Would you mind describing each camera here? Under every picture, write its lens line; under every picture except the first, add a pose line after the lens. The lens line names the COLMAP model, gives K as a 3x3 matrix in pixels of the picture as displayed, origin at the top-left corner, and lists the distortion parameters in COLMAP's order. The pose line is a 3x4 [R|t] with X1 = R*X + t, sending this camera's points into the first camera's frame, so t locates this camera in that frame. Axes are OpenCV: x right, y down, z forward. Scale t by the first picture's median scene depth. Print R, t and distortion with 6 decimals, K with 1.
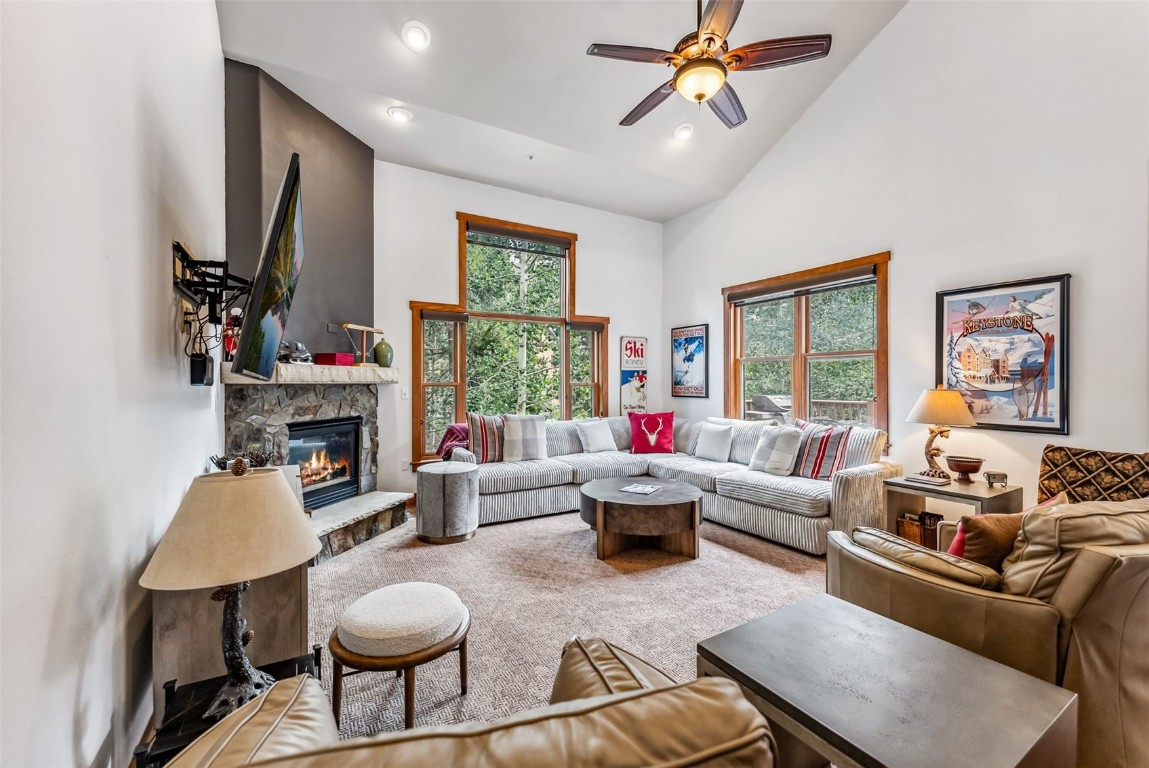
lens RADIAL K [[462.1, 0, 574.5], [0, 462.1, 384.0], [0, 0, 1]] dist [-0.000559, -0.000050]
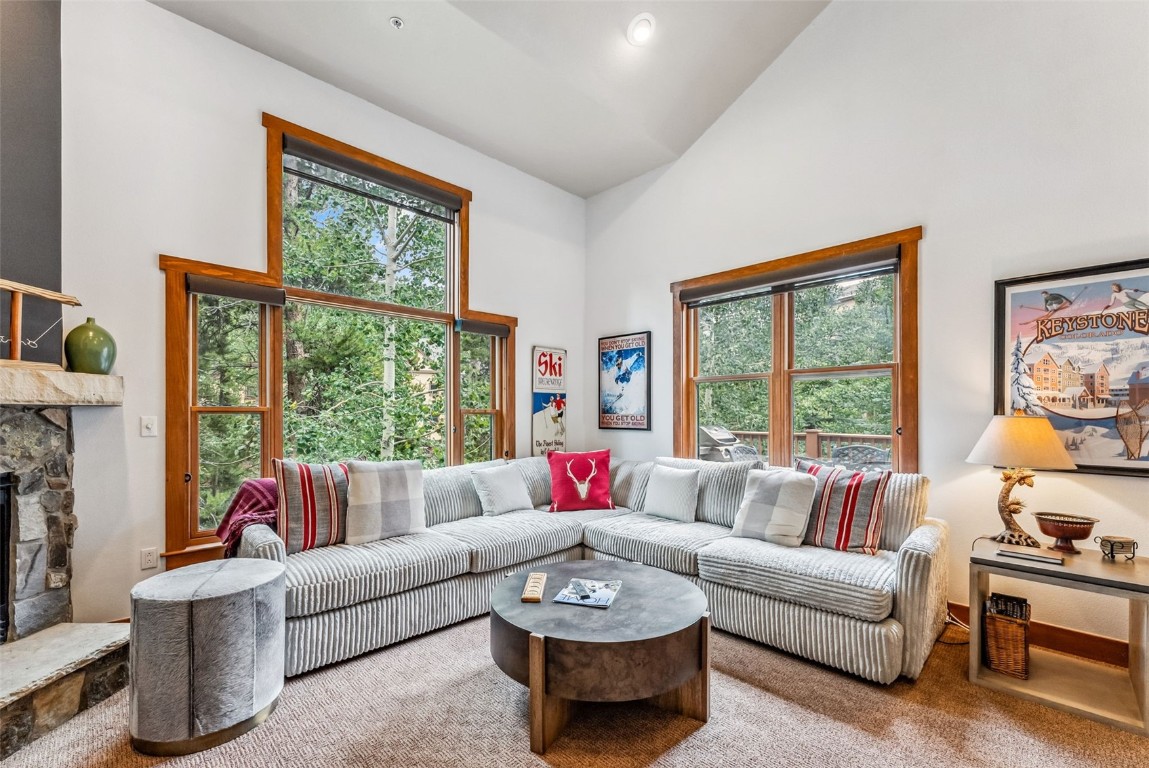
lens RADIAL K [[476.6, 0, 572.8], [0, 476.6, 414.2], [0, 0, 1]] dist [0.003423, 0.000279]
pose [[0.970294, 0.001737, 0.241922, -0.024200], [-0.000871, 0.999993, -0.003685, 0.008774], [-0.241926, 0.003365, 0.970289, 0.357258]]
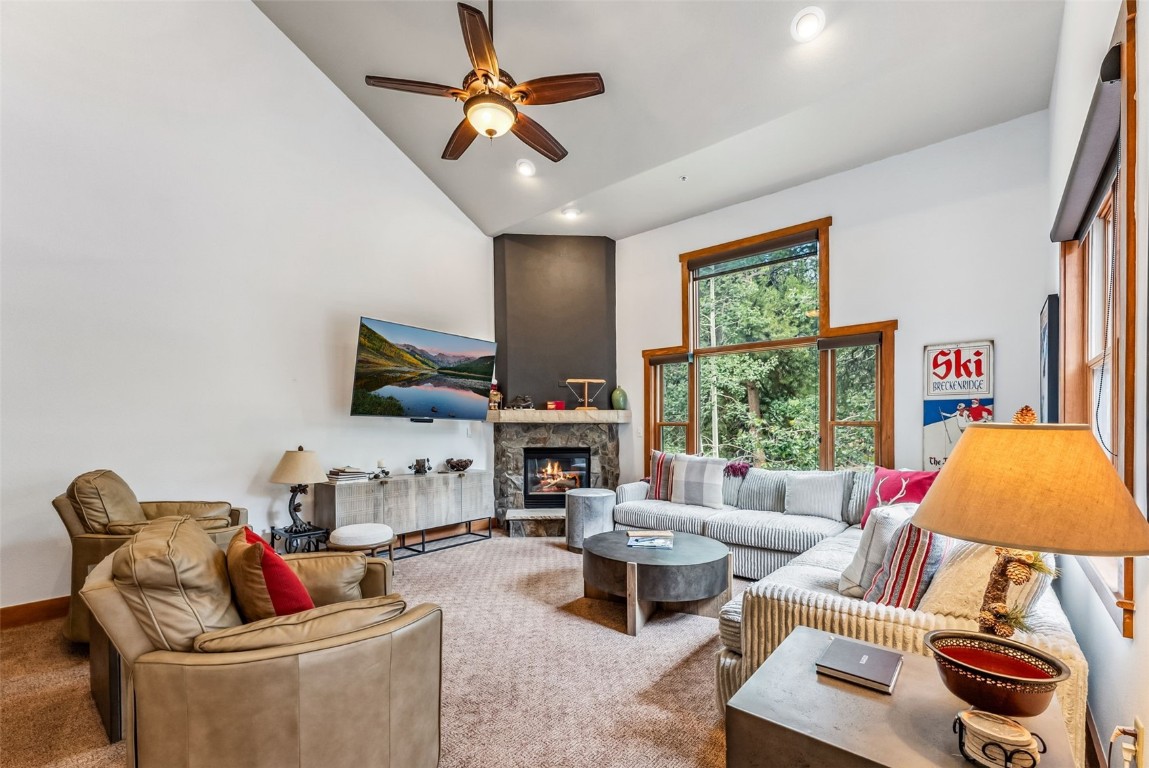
lens RADIAL K [[486.6, 0, 567.1], [0, 486.6, 429.1], [0, 0, 1]] dist [-0.000619, 0.000115]
pose [[0.316986, 0.003885, -0.948422, 0.757477], [-0.006675, 0.999976, 0.001865, 0.013376], [0.948407, 0.005740, 0.317004, 0.465801]]
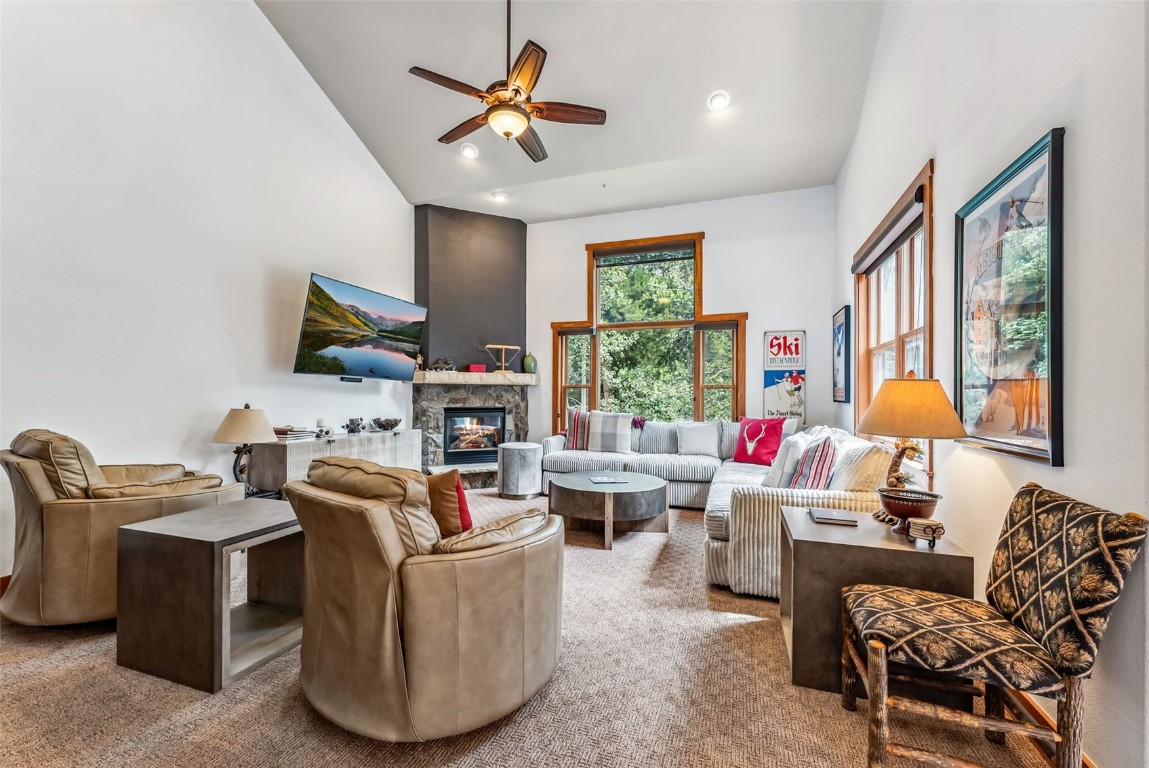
lens RADIAL K [[468.1, 0, 573.9], [0, 468.1, 390.1], [0, 0, 1]] dist [-0.001268, -0.000063]
pose [[0.638500, -0.003613, -0.769613, 0.742278], [-0.009773, 0.999870, -0.012801, 0.029634], [0.769559, 0.015695, 0.638382, 0.212454]]
